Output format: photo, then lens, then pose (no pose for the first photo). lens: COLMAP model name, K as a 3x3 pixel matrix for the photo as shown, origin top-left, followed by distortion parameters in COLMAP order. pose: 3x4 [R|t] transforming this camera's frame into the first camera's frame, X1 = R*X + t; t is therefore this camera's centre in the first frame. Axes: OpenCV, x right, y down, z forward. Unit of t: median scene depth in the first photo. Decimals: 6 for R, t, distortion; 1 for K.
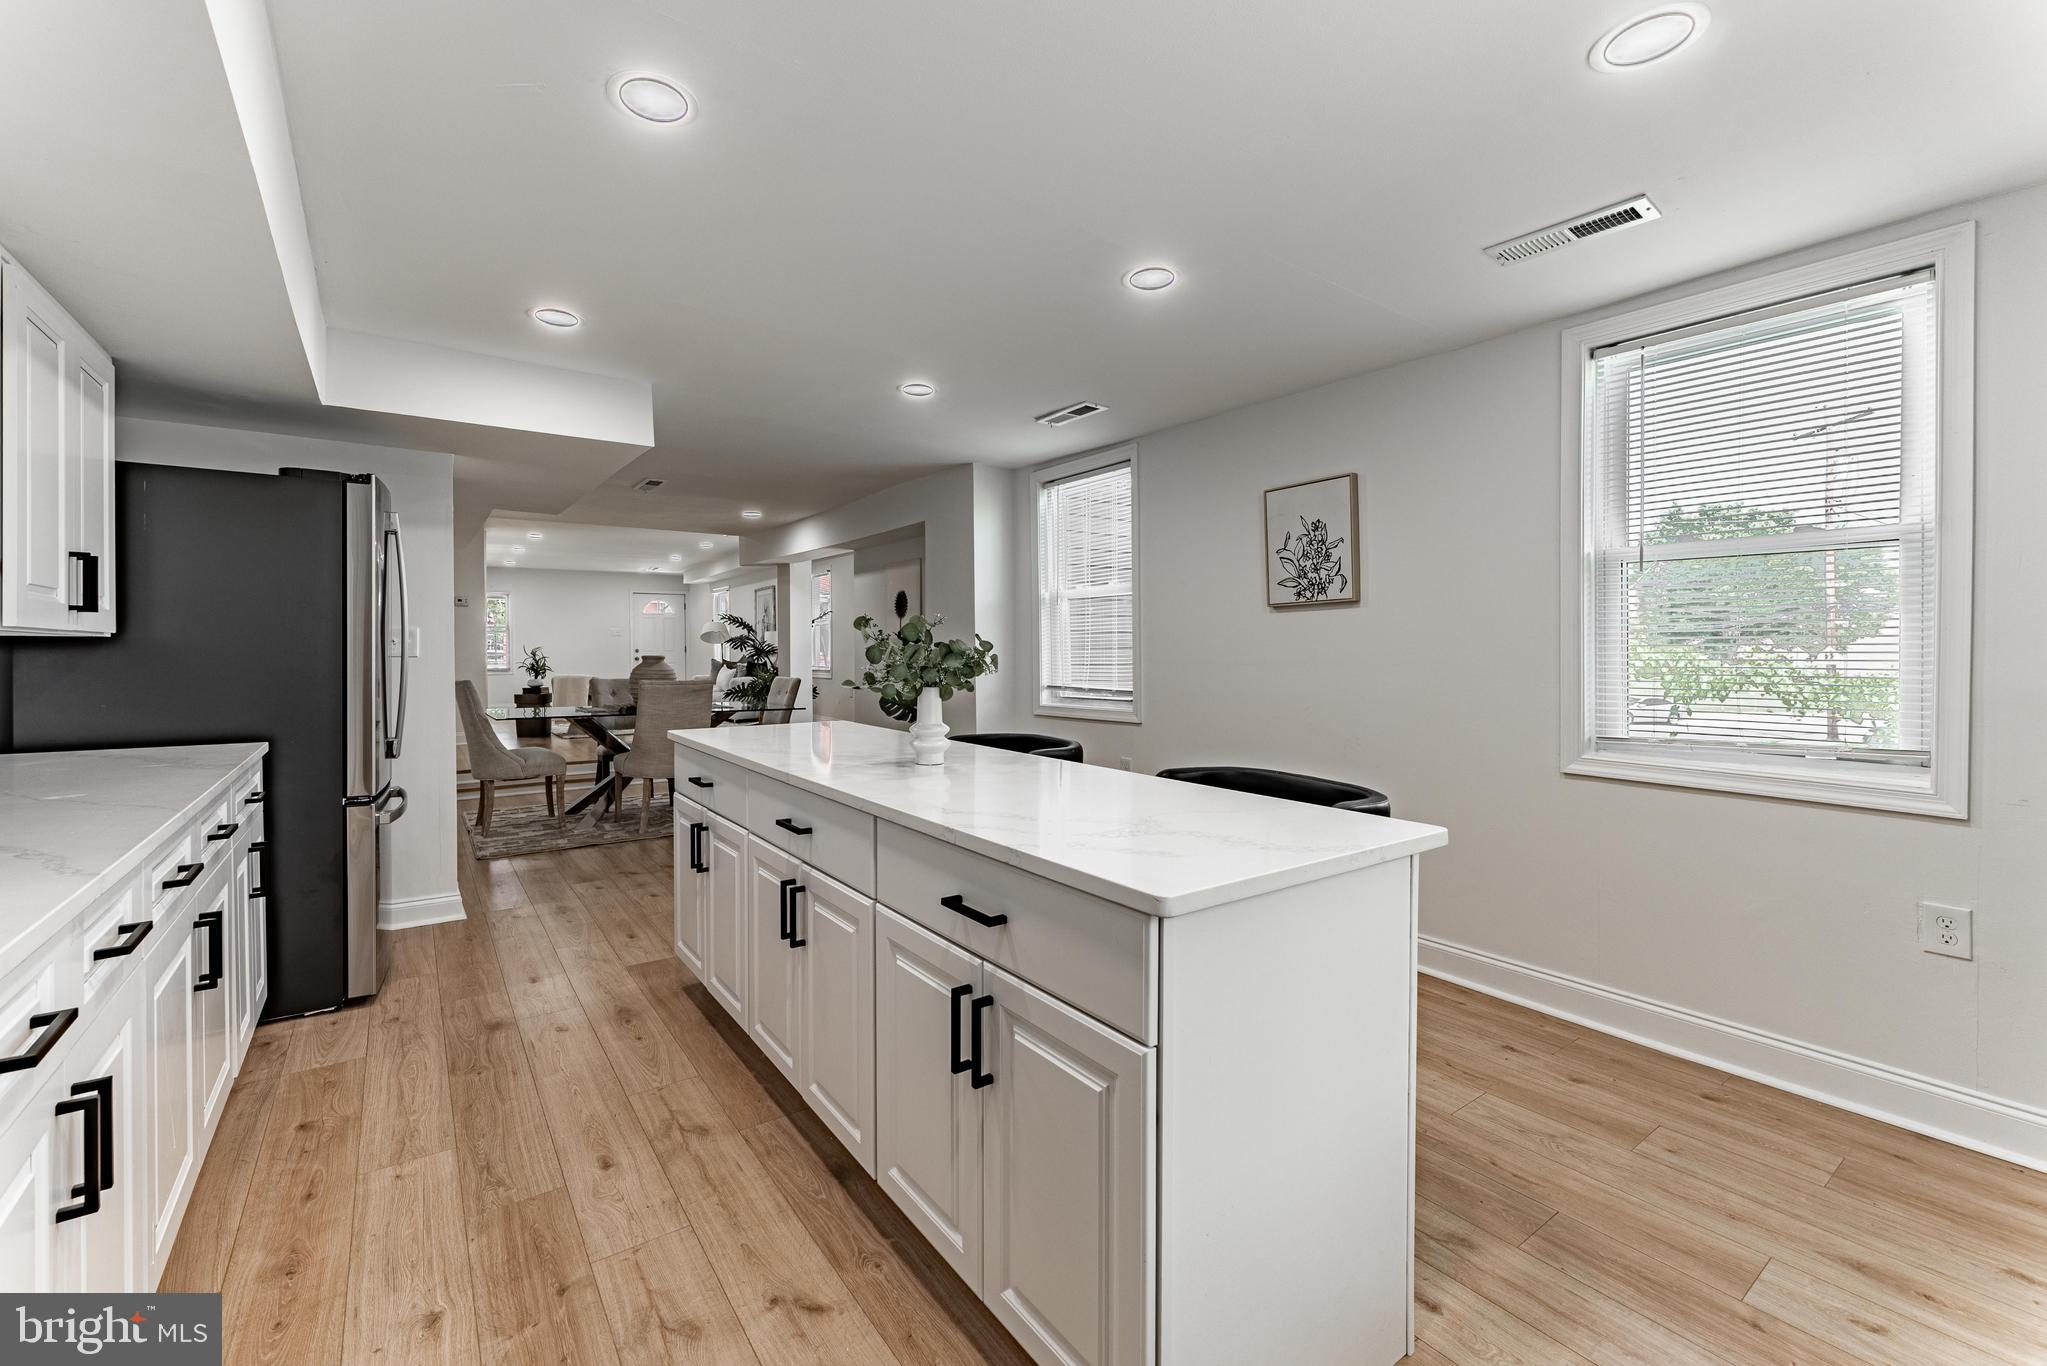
lens RADIAL K [[845.0, 0, 987.6], [0, 845.0, 658.5], [0, 0, 1]] dist [0.000932, 0.000247]
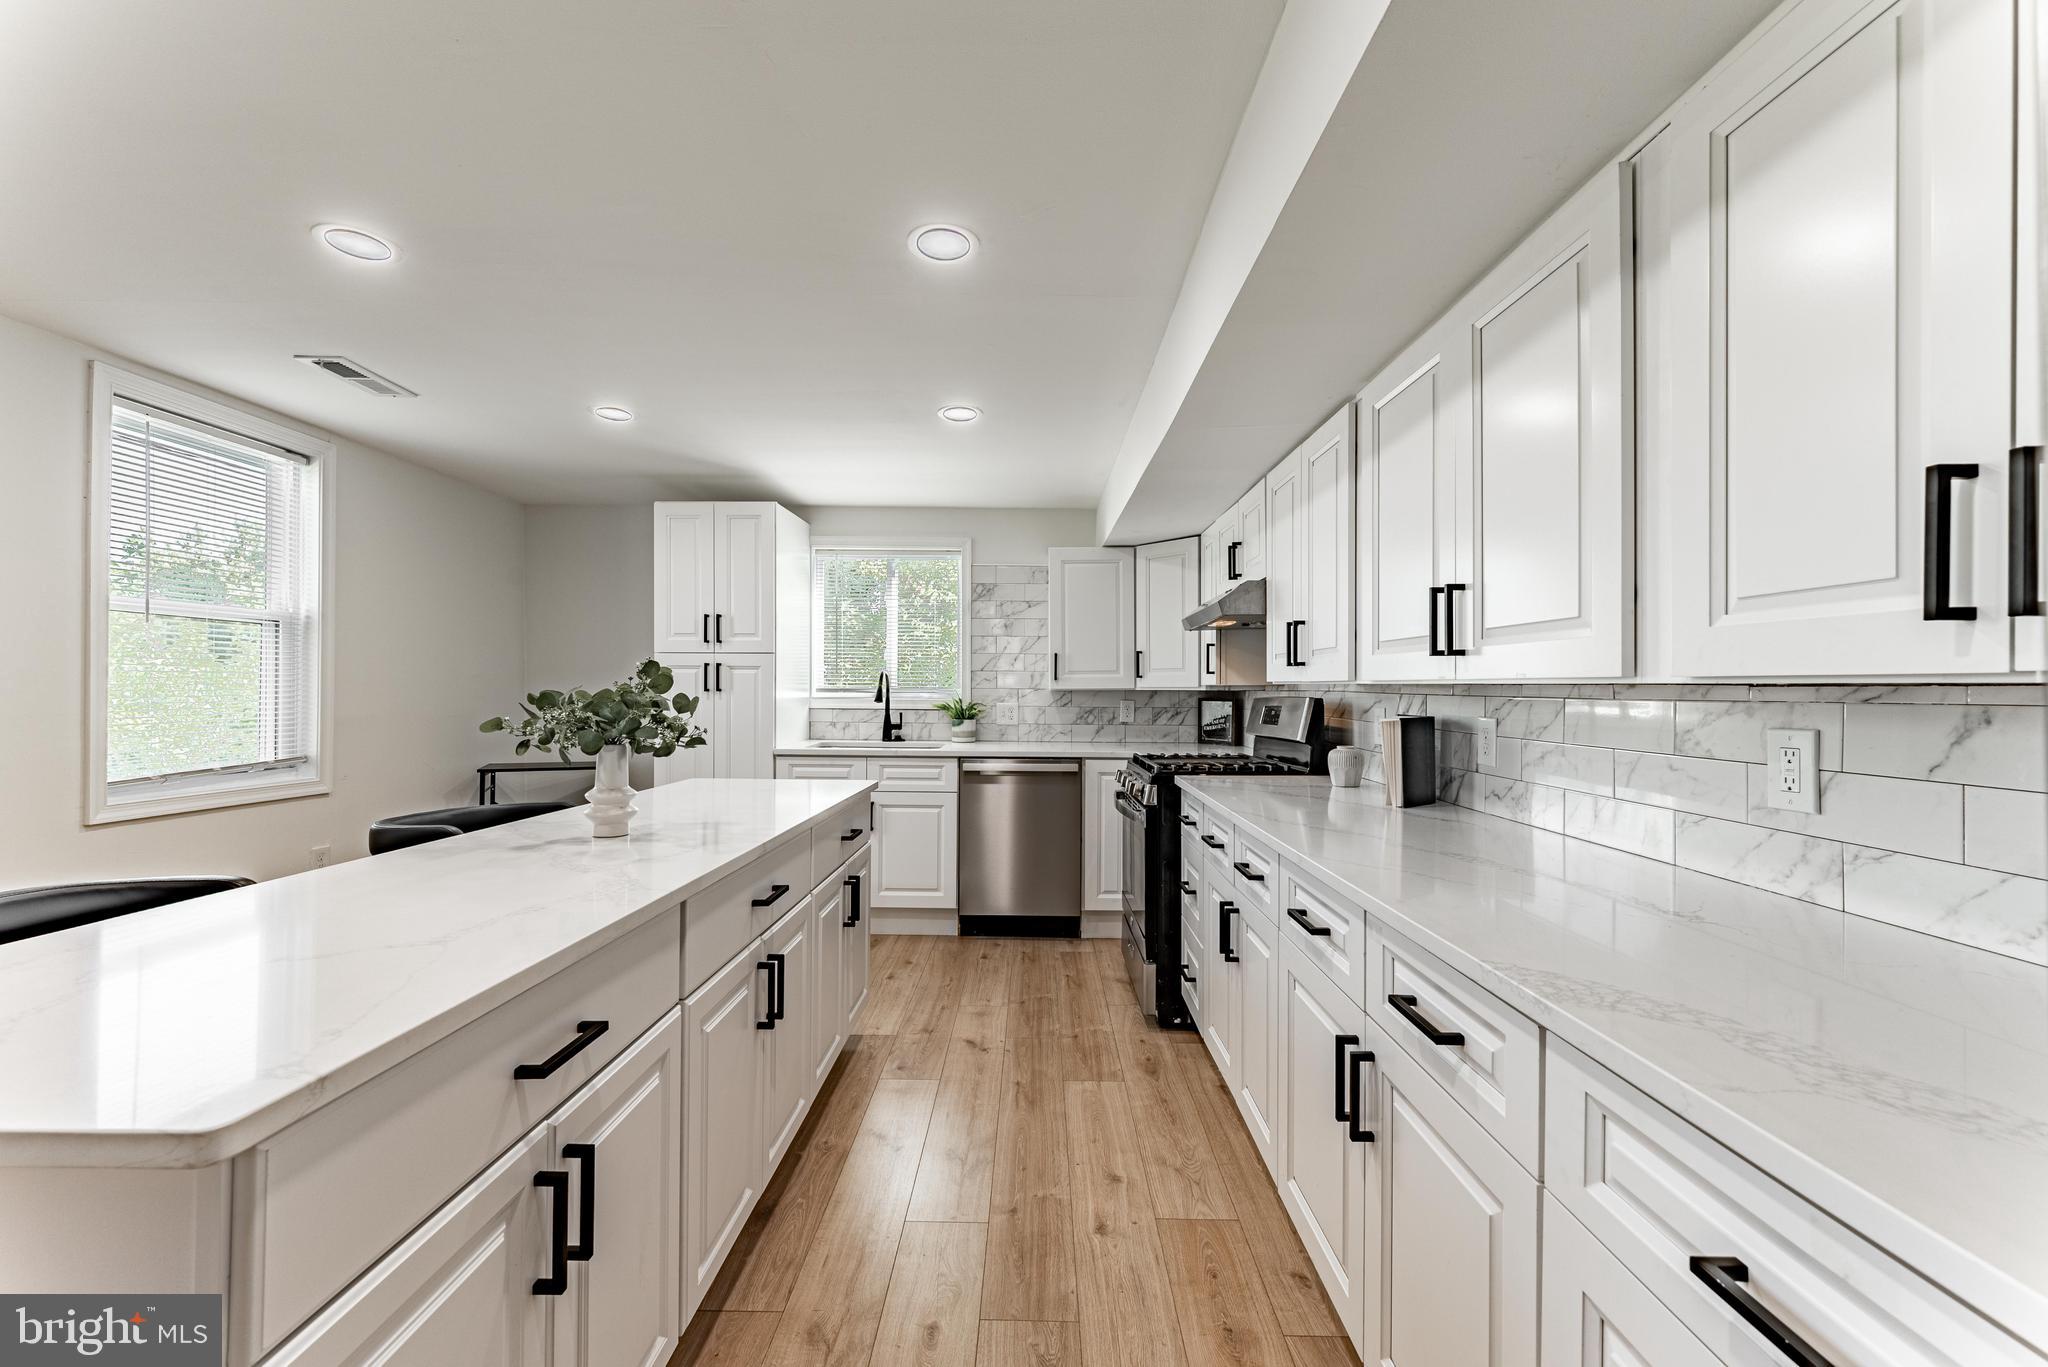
lens RADIAL K [[816.9, 0, 1017.9], [0, 816.9, 686.1], [0, 0, 1]] dist [0.000090, -0.000193]
pose [[-0.806747, -0.000130, 0.590897, -0.759007], [0.004213, 0.999973, 0.005972, -0.023371], [-0.590882, 0.007308, -0.806725, 1.220049]]
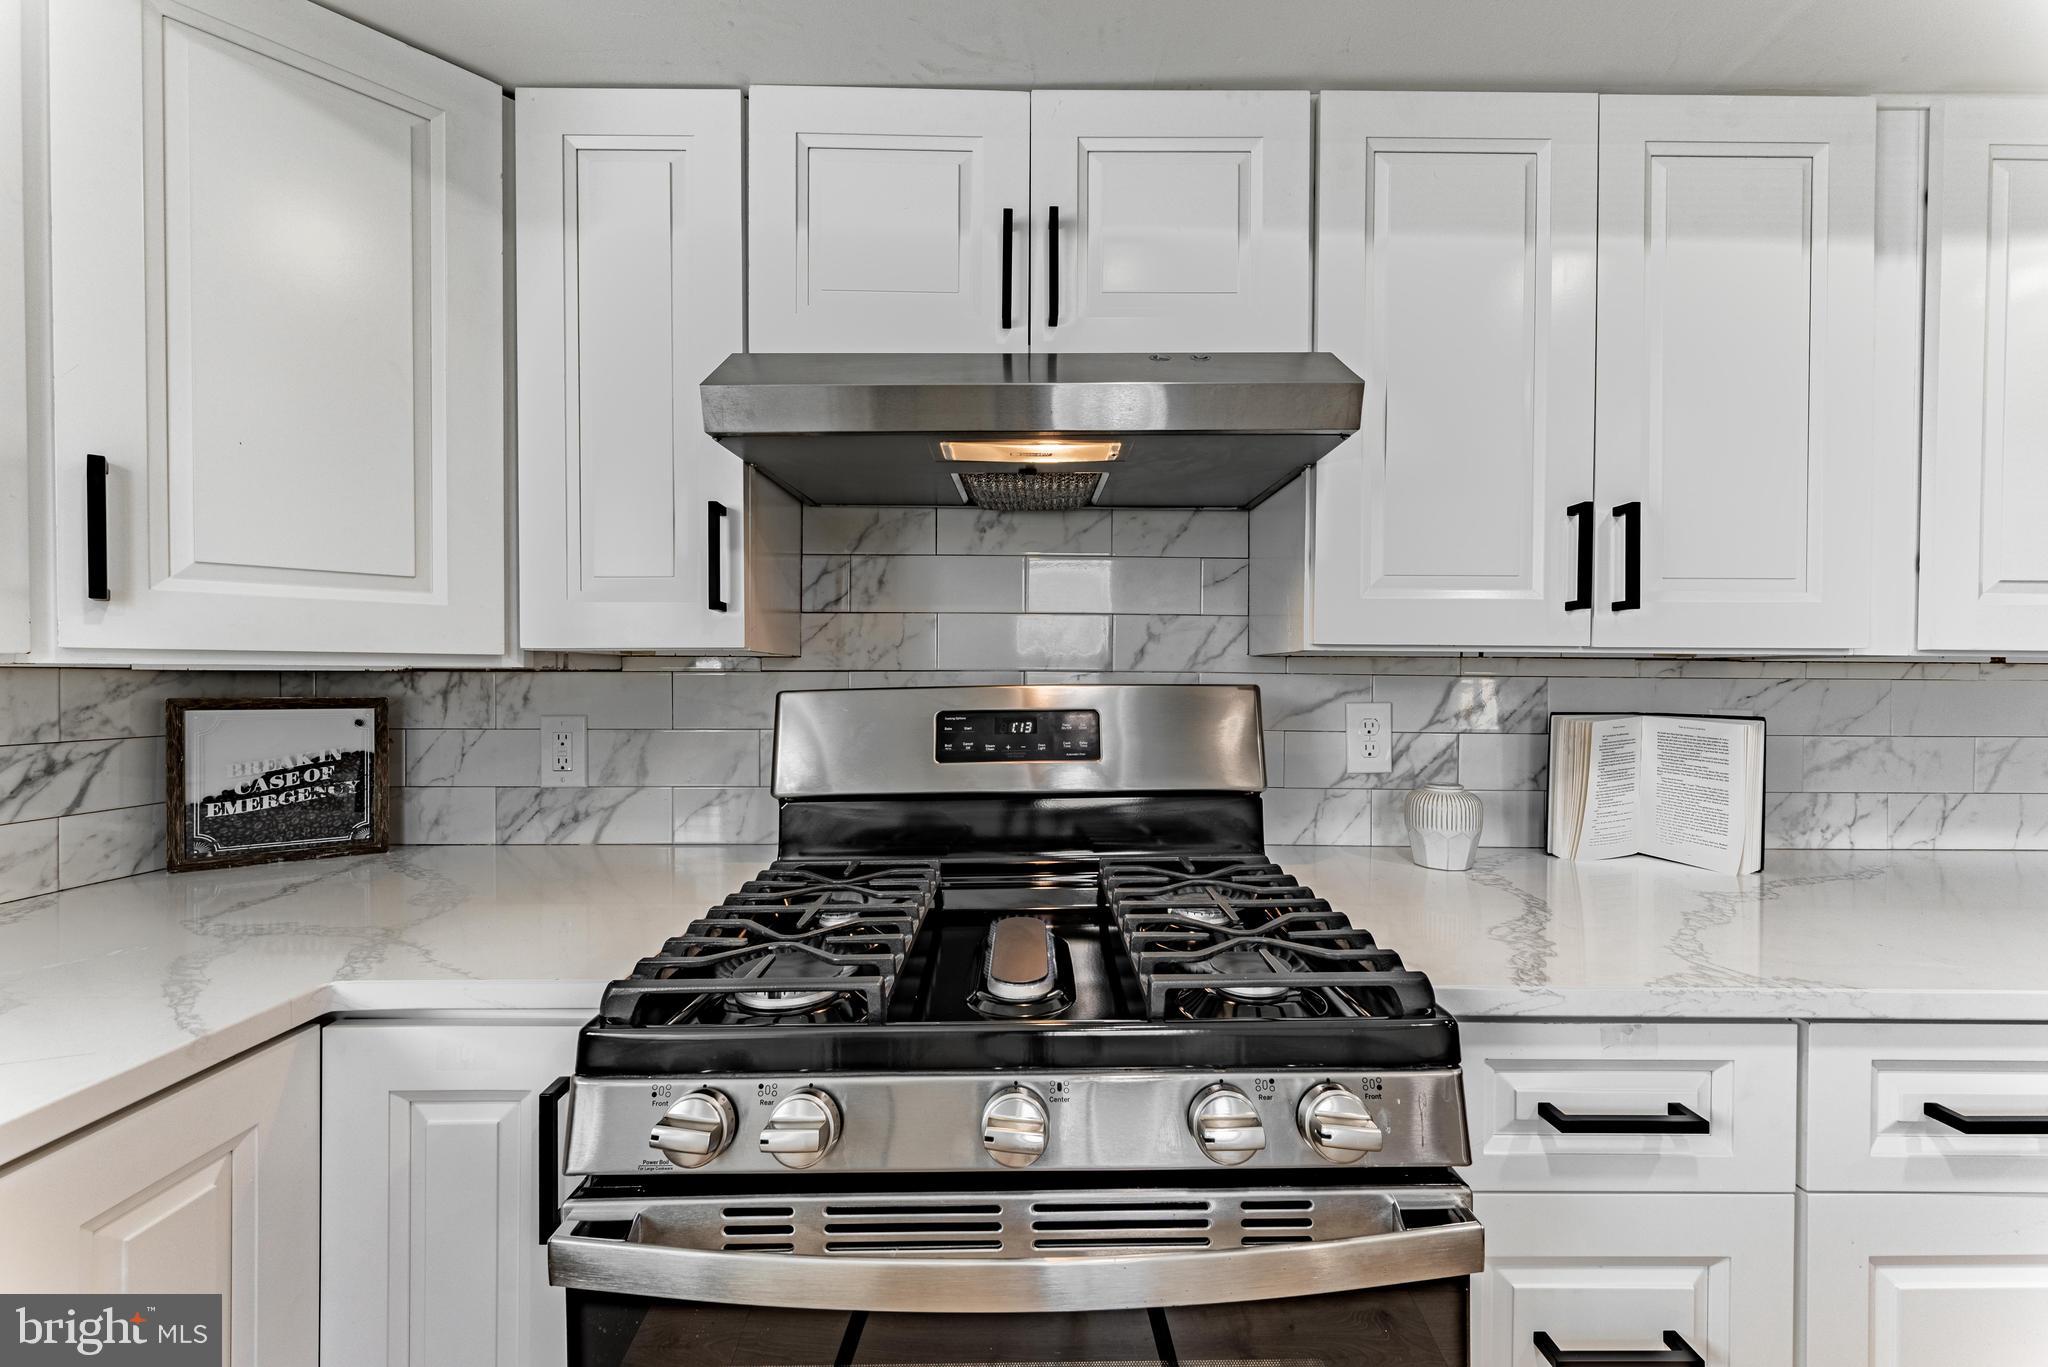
lens RADIAL K [[816.9, 0, 1023.0], [0, 816.9, 687.4], [0, 0, 1]] dist [0.000090, -0.000193]
pose [[-0.575799, 0.006108, -0.817569, 0.077255], [-0.010294, 0.999839, 0.014720, -0.003432], [0.817527, 0.016892, -0.575643, 0.213023]]
